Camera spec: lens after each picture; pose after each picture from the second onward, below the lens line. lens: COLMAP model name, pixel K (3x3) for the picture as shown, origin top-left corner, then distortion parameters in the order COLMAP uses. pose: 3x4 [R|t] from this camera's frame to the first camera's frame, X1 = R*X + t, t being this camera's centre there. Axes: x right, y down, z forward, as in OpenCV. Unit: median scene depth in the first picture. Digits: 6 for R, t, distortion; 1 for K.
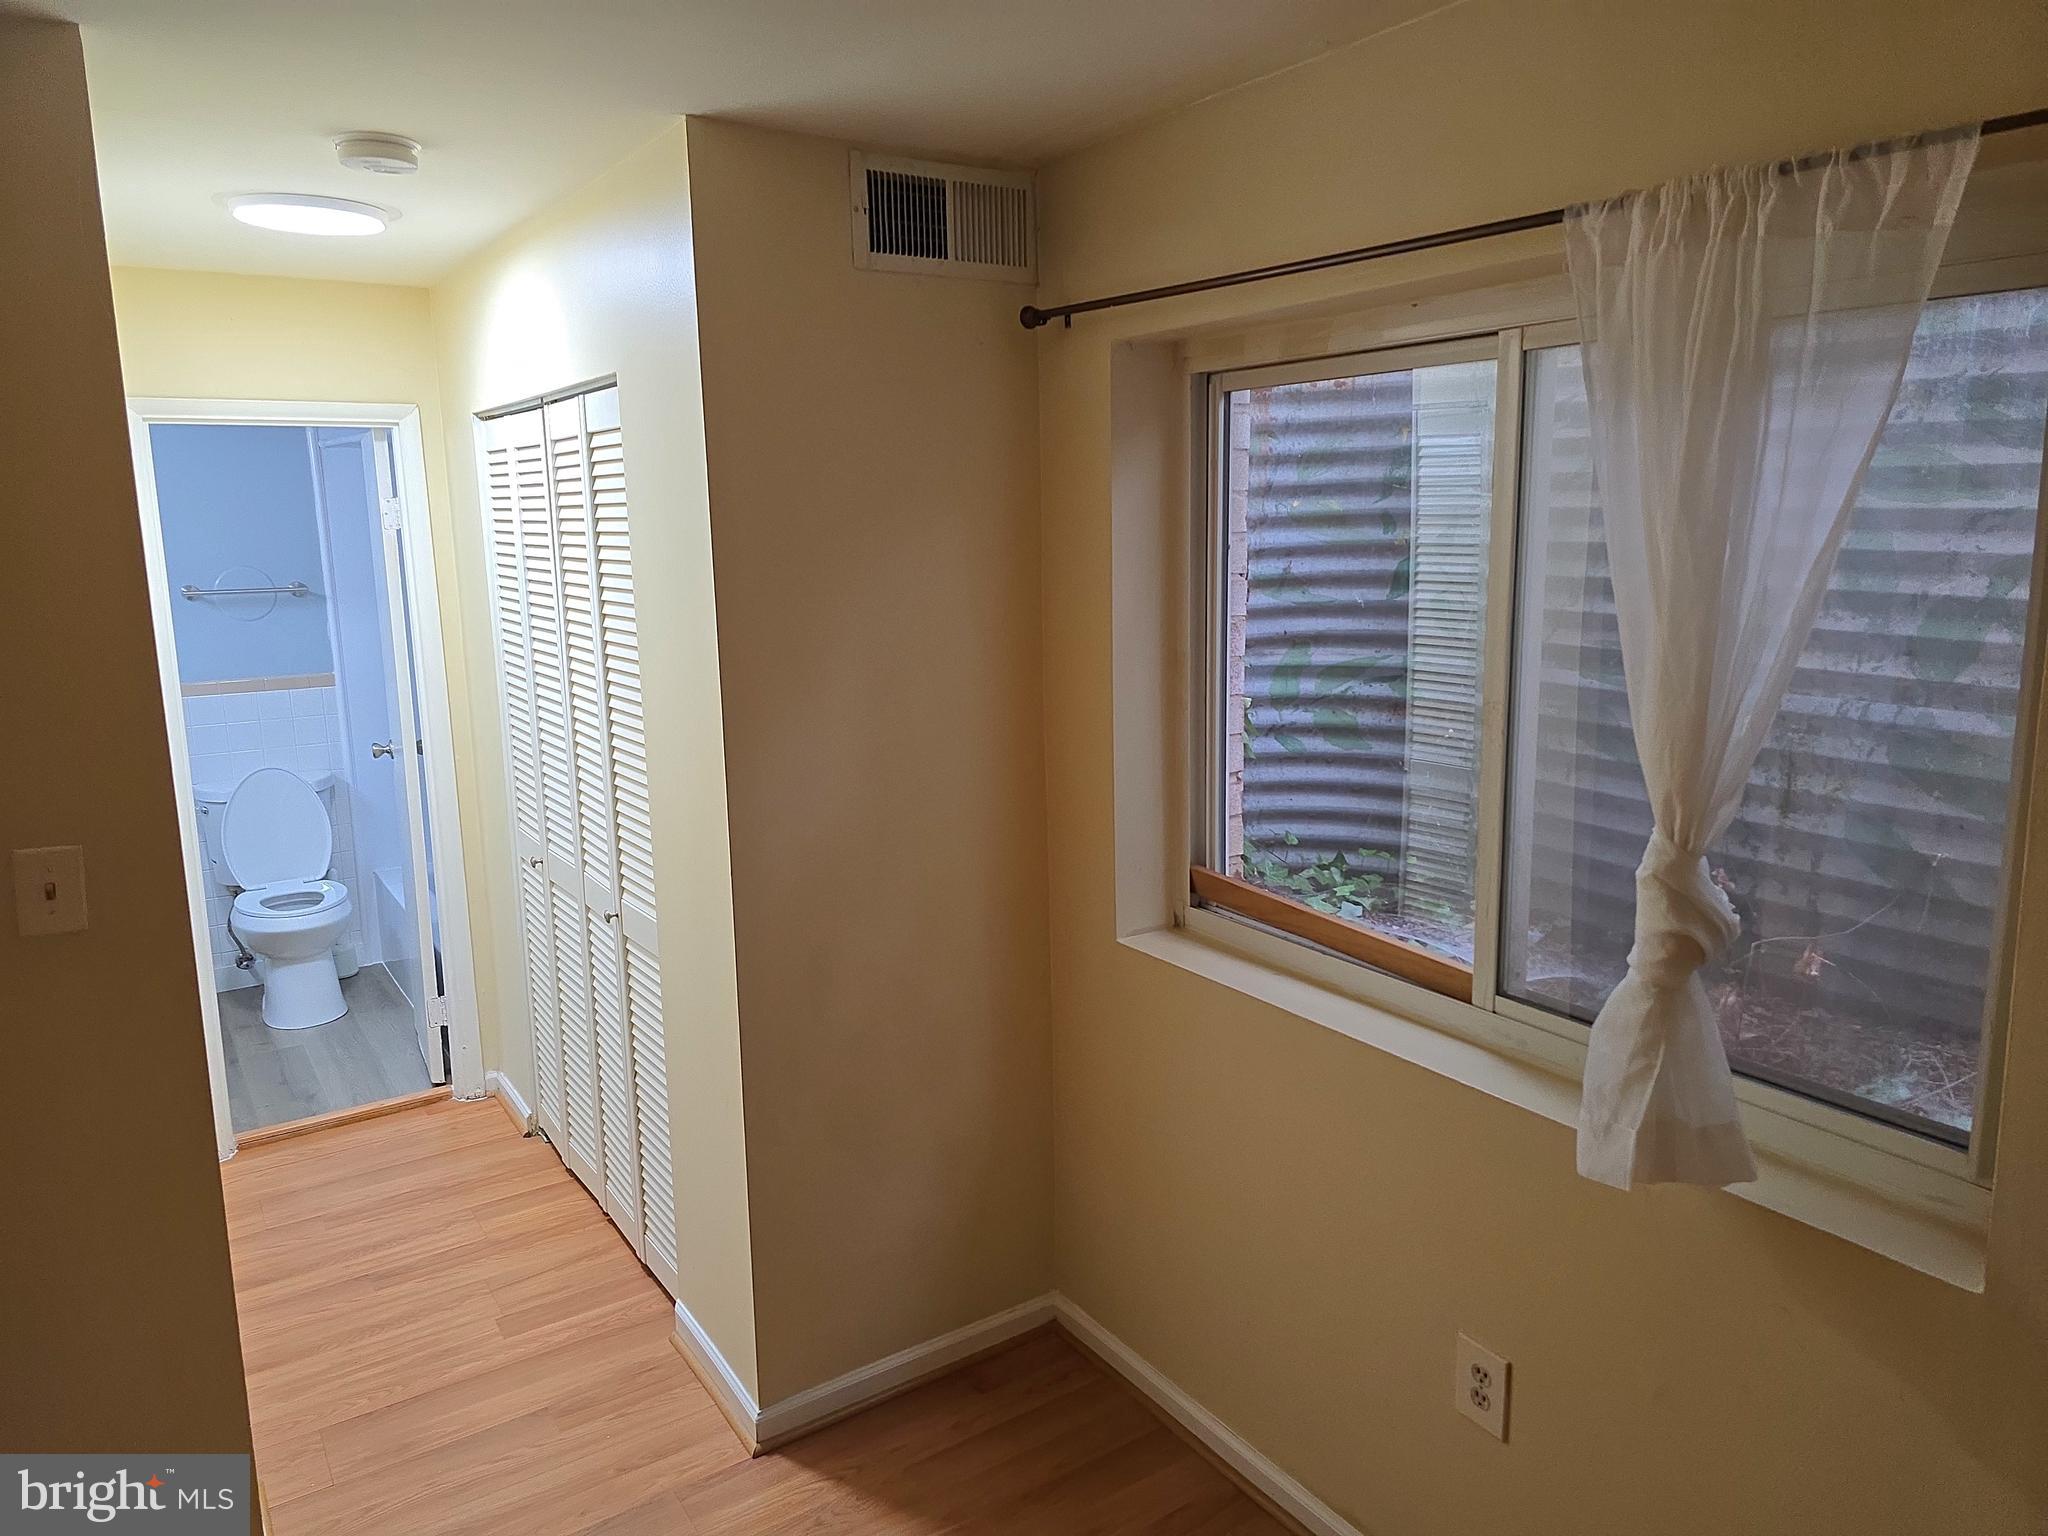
lens RADIAL K [[1378.9, 0, 1041.4], [0, 1378.9, 765.1], [0, 0, 1]] dist [0.057836, -0.052314]
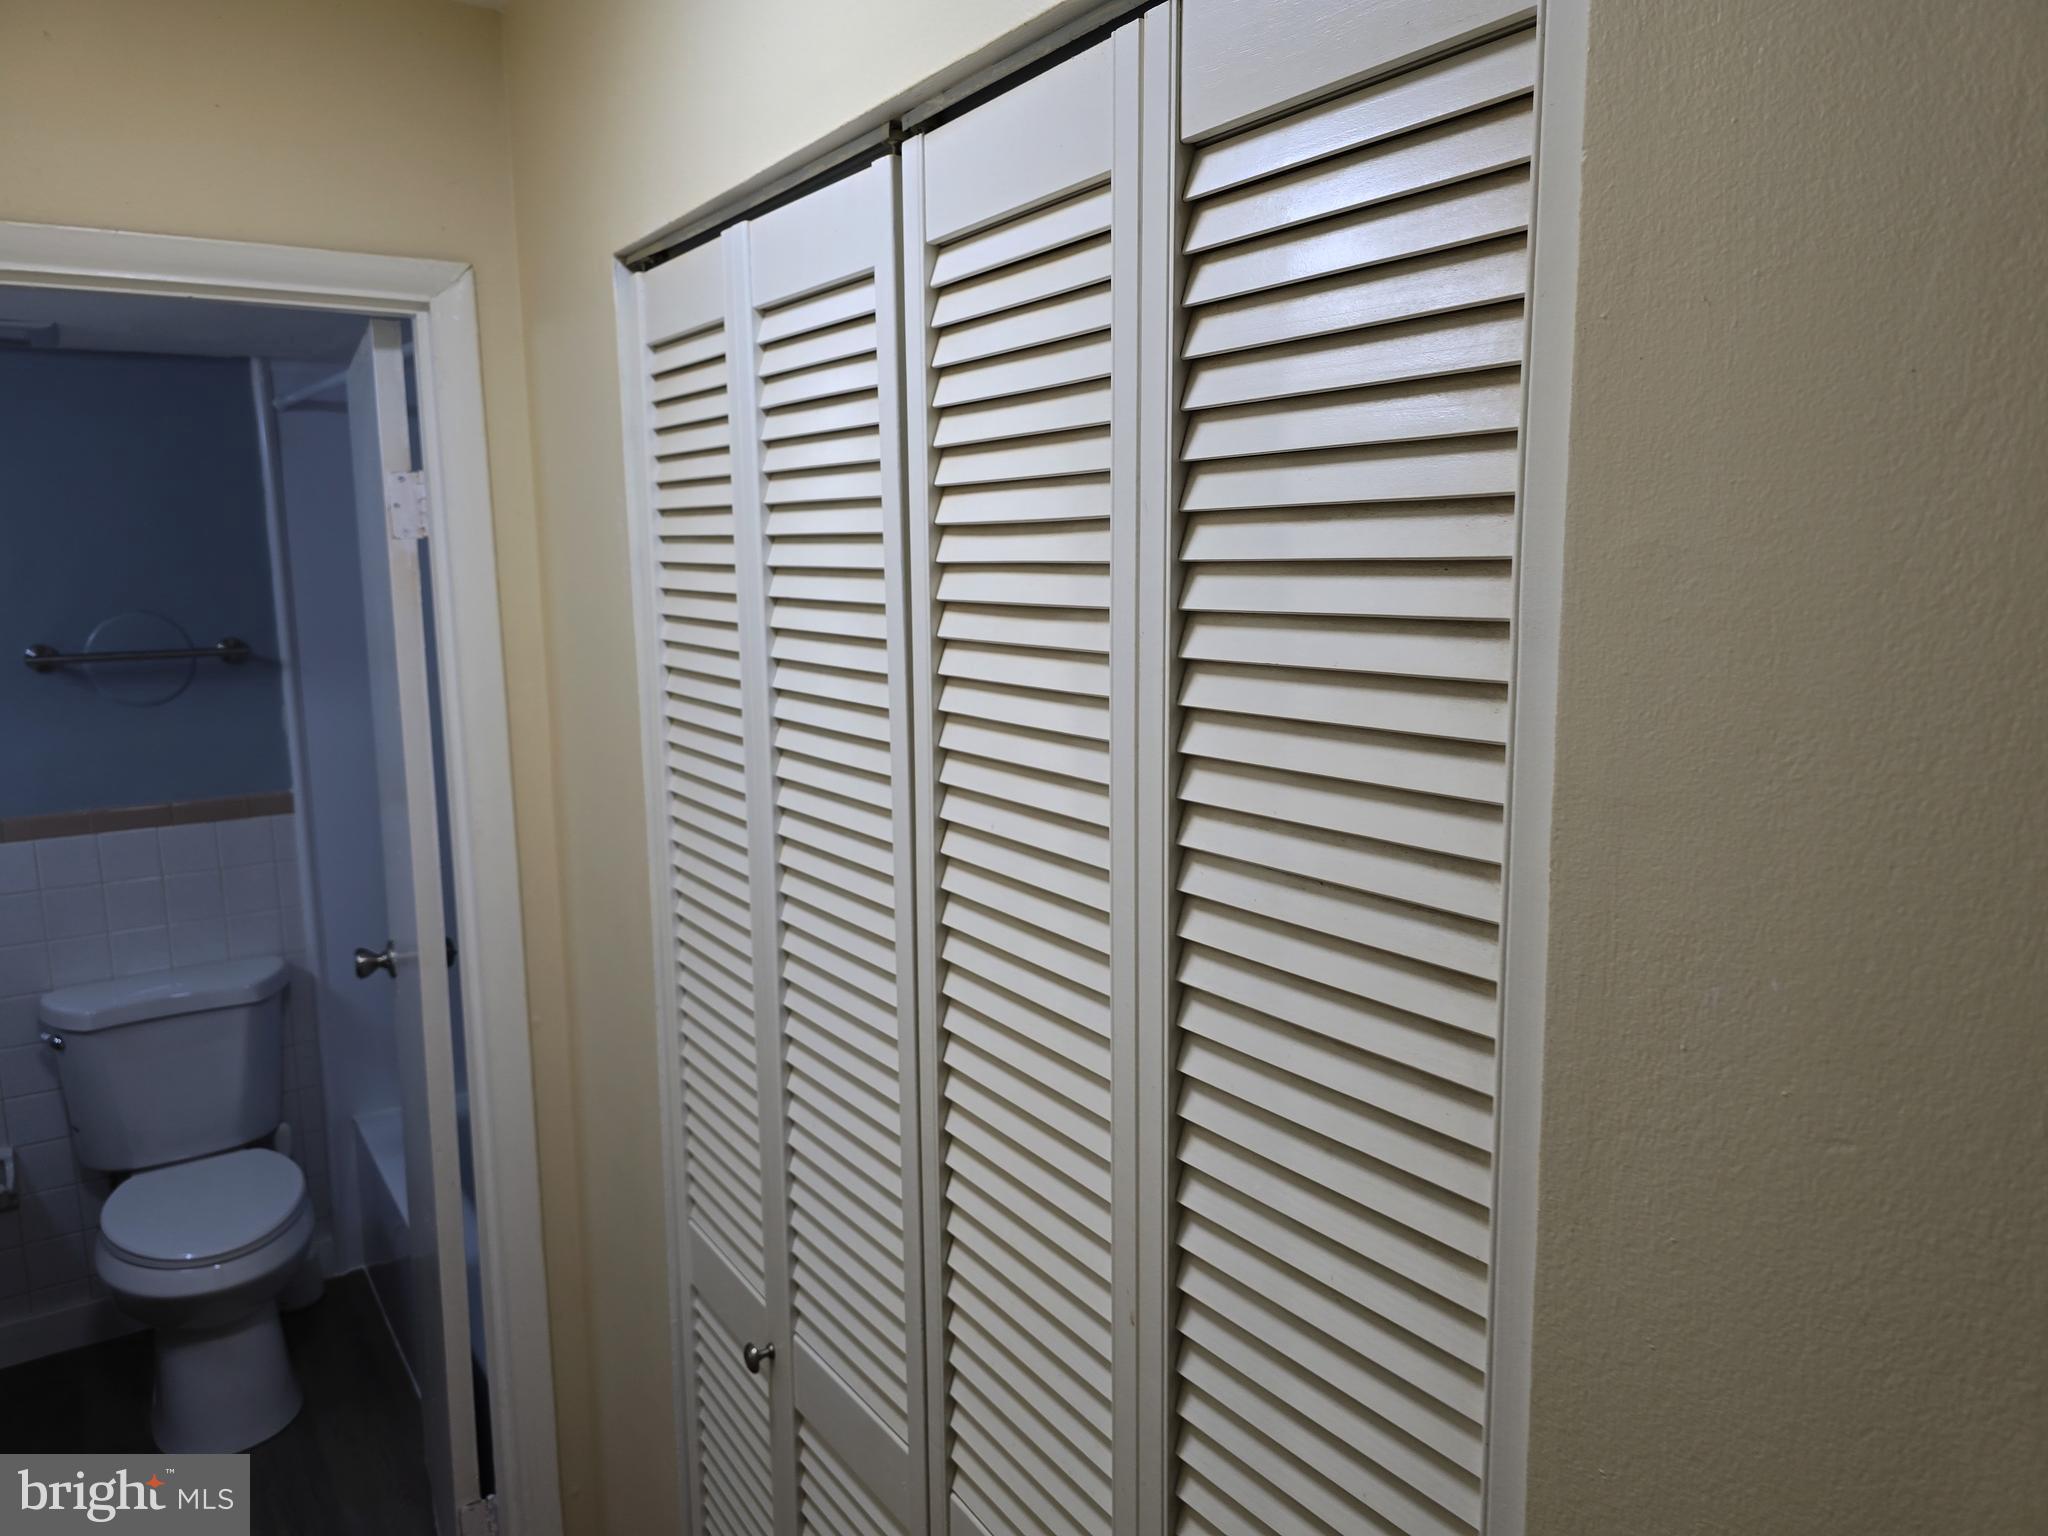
lens RADIAL K [[1389.4, 0, 1016.5], [0, 1389.4, 771.8], [0, 0, 1]] dist [0.068335, -0.061702]
pose [[0.999973, 0.005190, -0.005295, -0.290032], [-0.005323, 0.999662, -0.025451, -0.089770], [0.005161, 0.025479, 0.999662, 0.595476]]
